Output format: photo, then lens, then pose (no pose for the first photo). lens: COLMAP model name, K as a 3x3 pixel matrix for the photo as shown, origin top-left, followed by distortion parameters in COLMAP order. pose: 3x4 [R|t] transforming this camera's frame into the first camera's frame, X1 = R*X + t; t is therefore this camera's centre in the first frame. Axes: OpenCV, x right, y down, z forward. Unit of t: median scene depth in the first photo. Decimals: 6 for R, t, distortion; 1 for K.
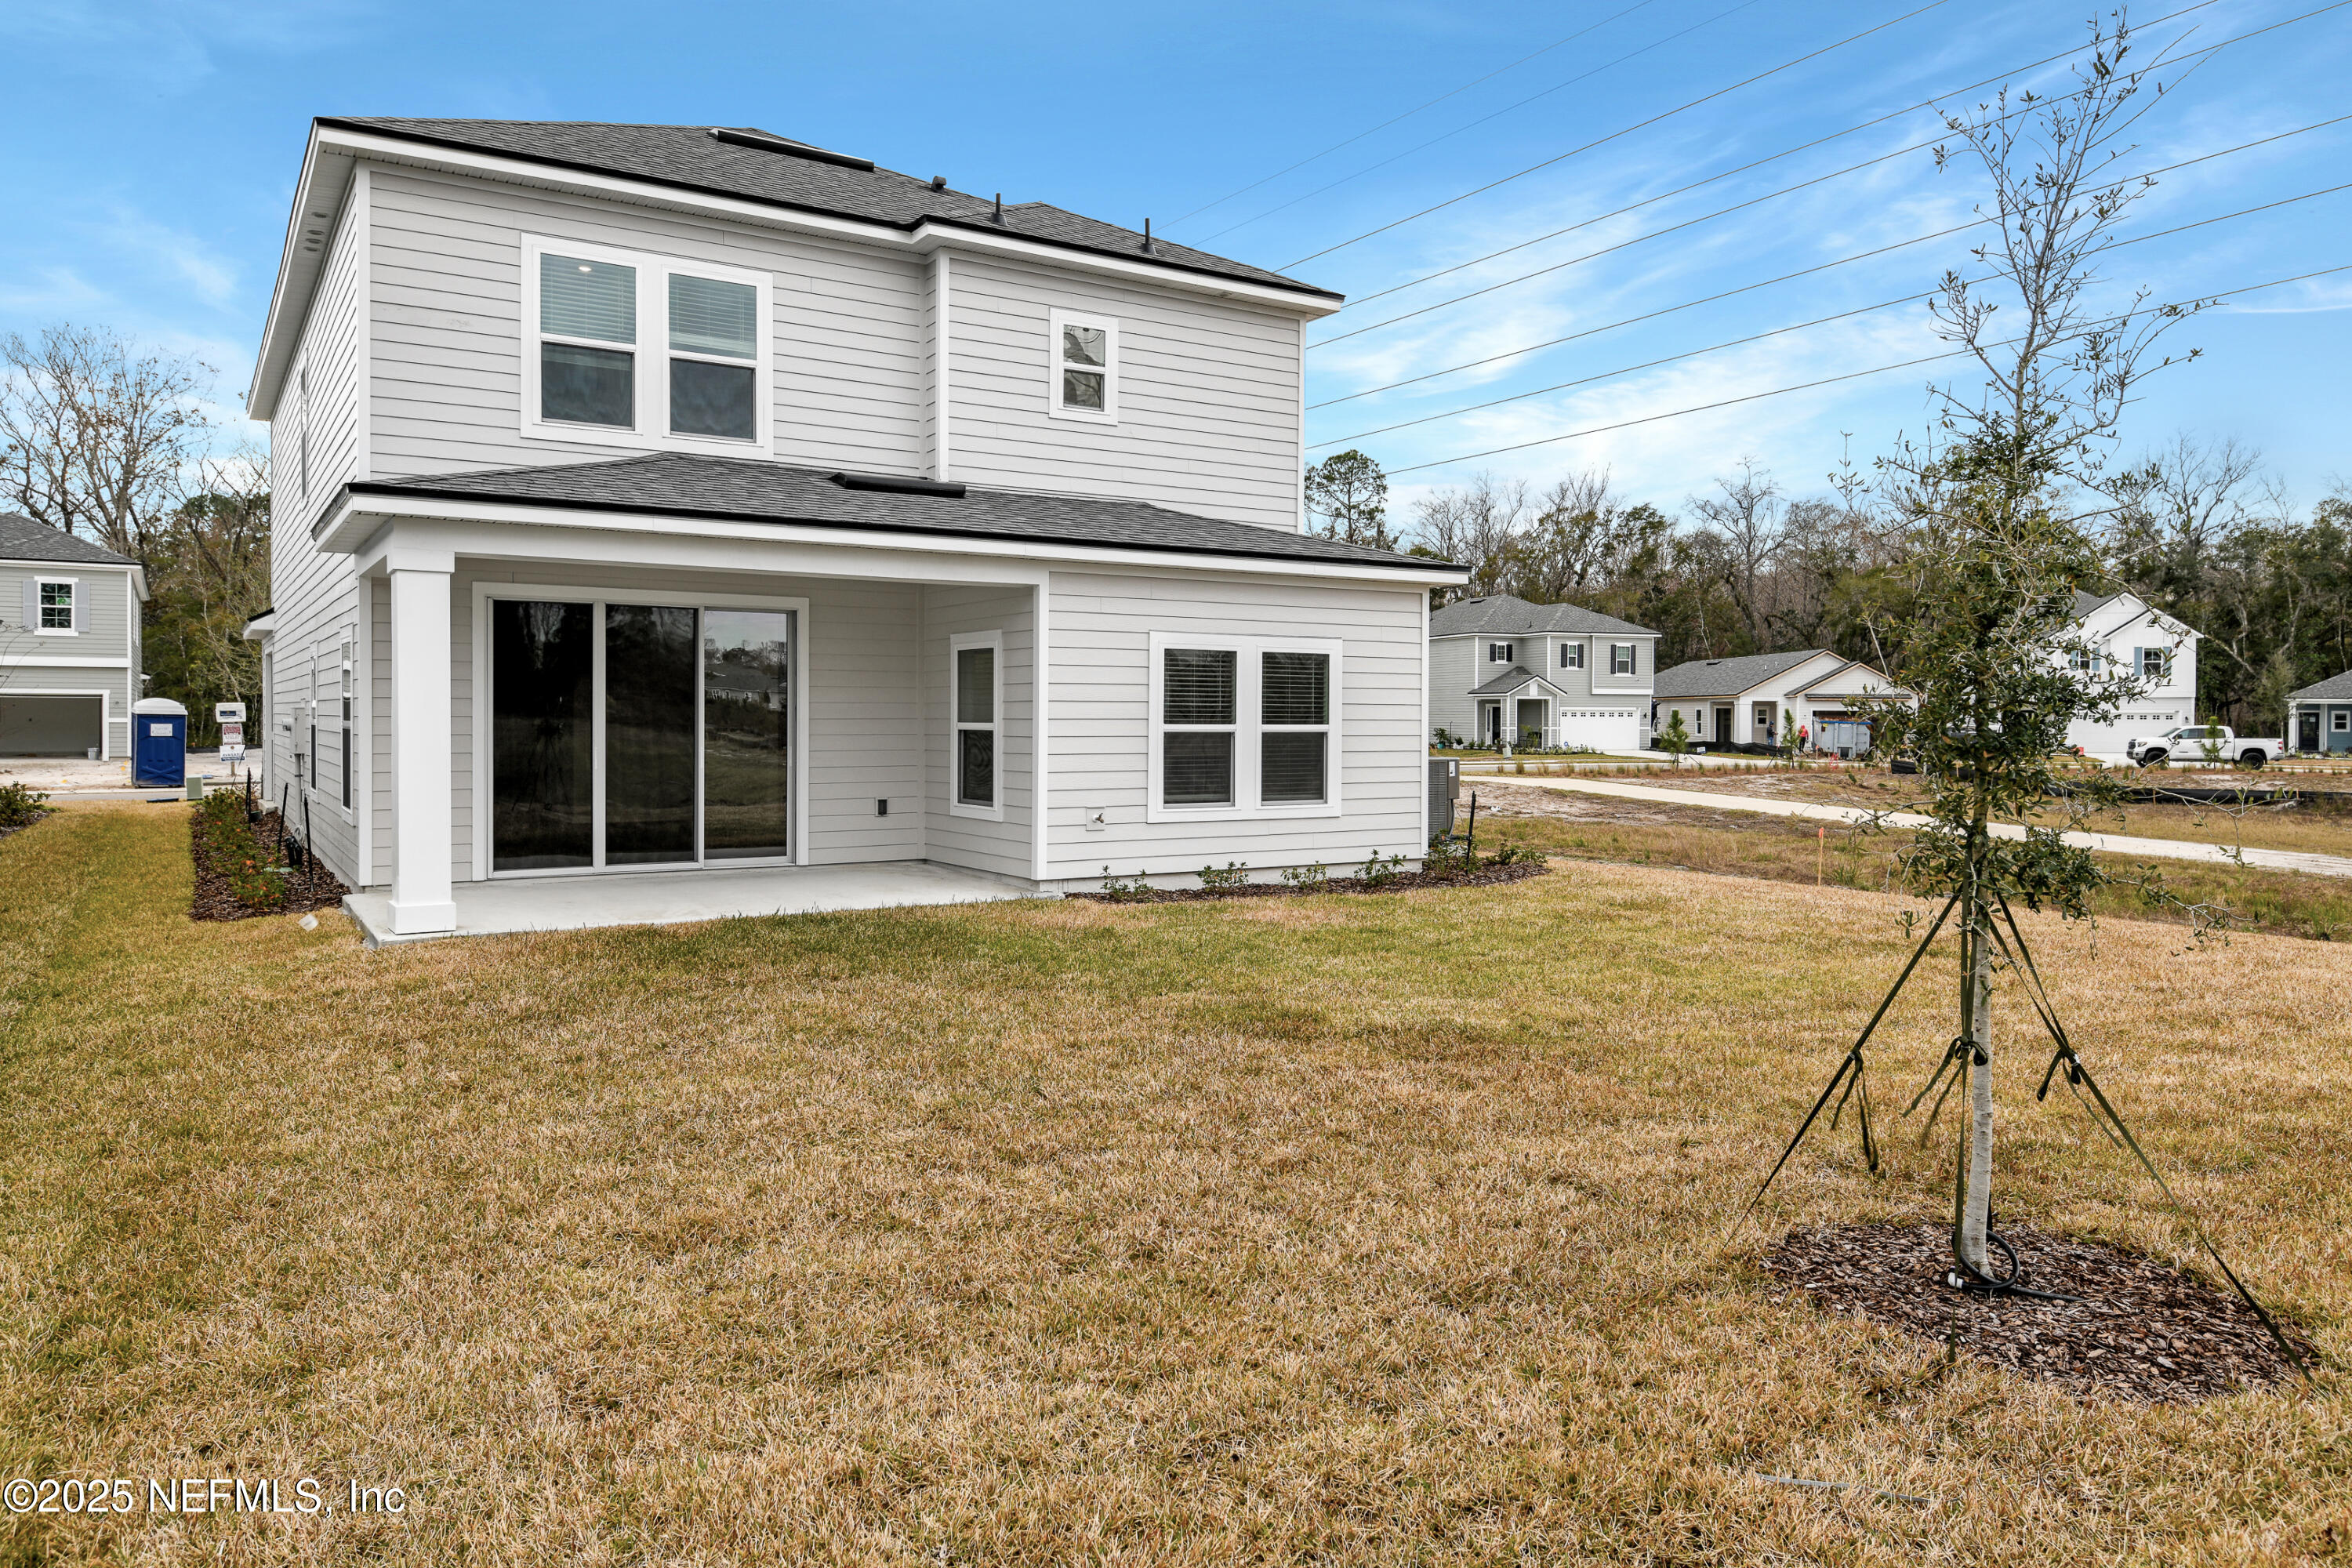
lens RADIAL K [[1620.1, 0, 1173.1], [0, 1620.1, 825.7], [0, 0, 1]] dist [0.059993, -0.002492]
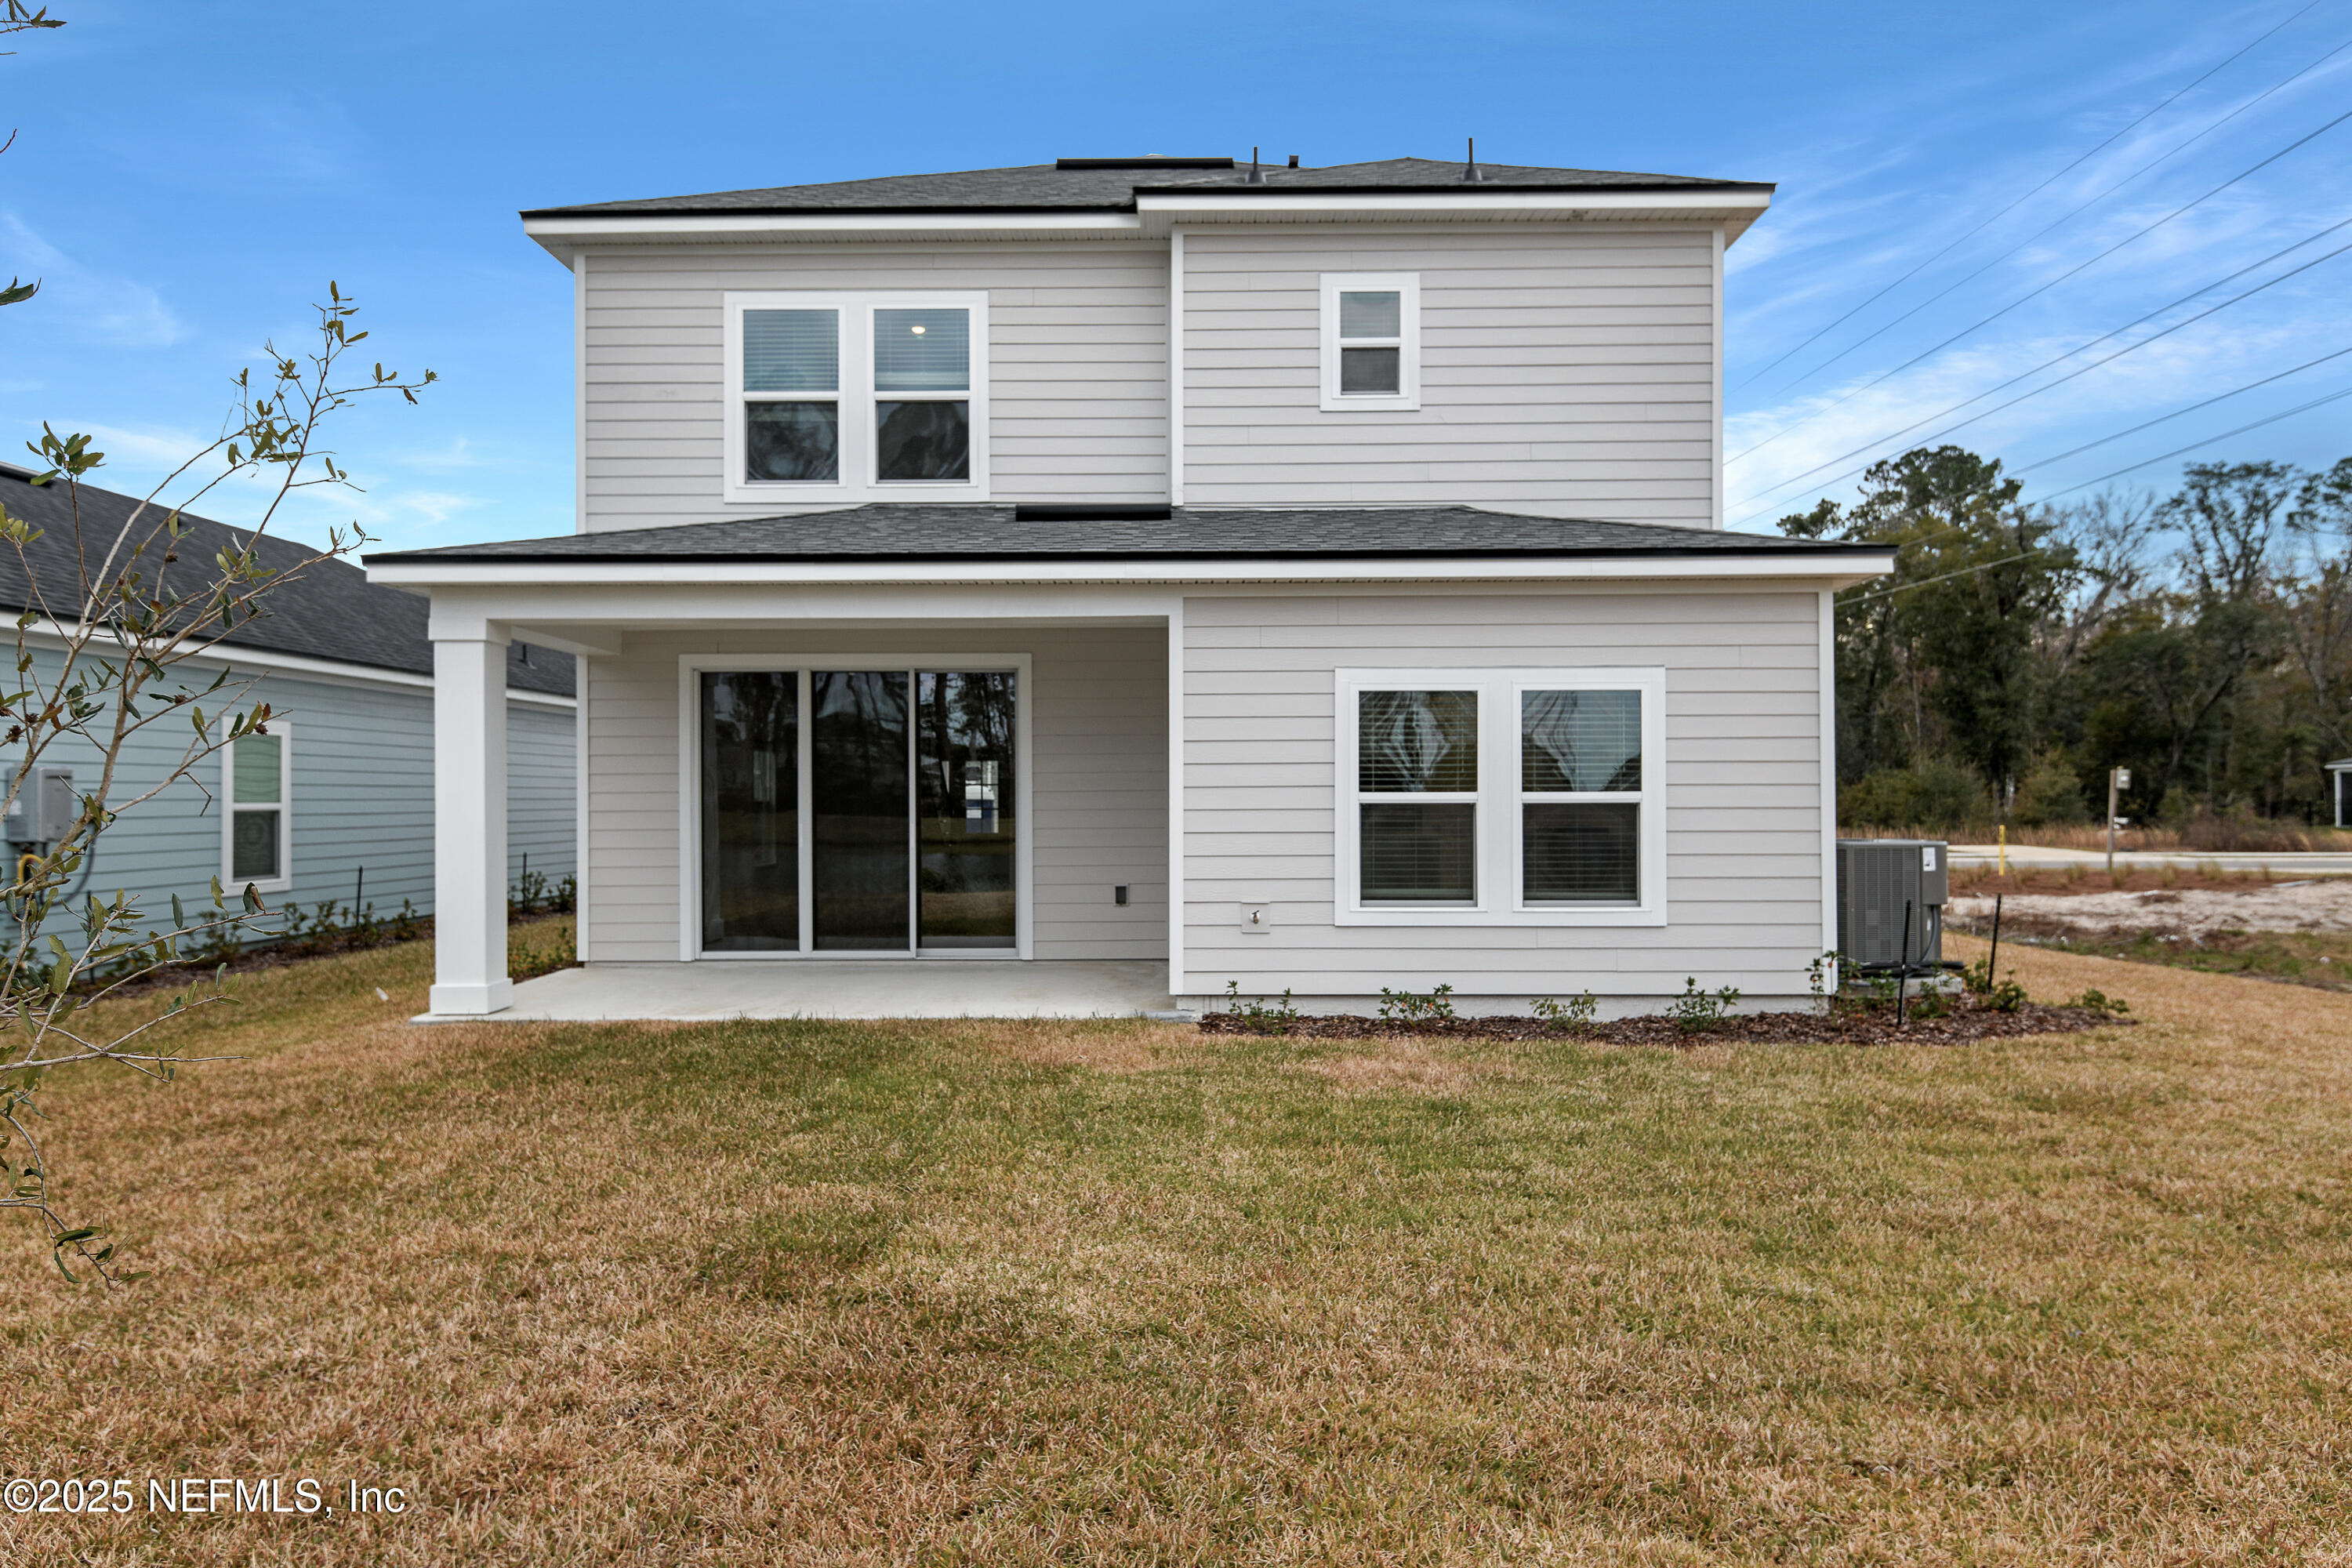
lens RADIAL K [[1620.1, 0, 1173.1], [0, 1620.1, 825.7], [0, 0, 1]] dist [0.059993, -0.002492]
pose [[0.834987, 0.001084, -0.550269, 0.326716], [-0.029653, 0.998634, -0.043029, -0.013065], [0.549471, 0.052246, 0.833878, 0.332735]]
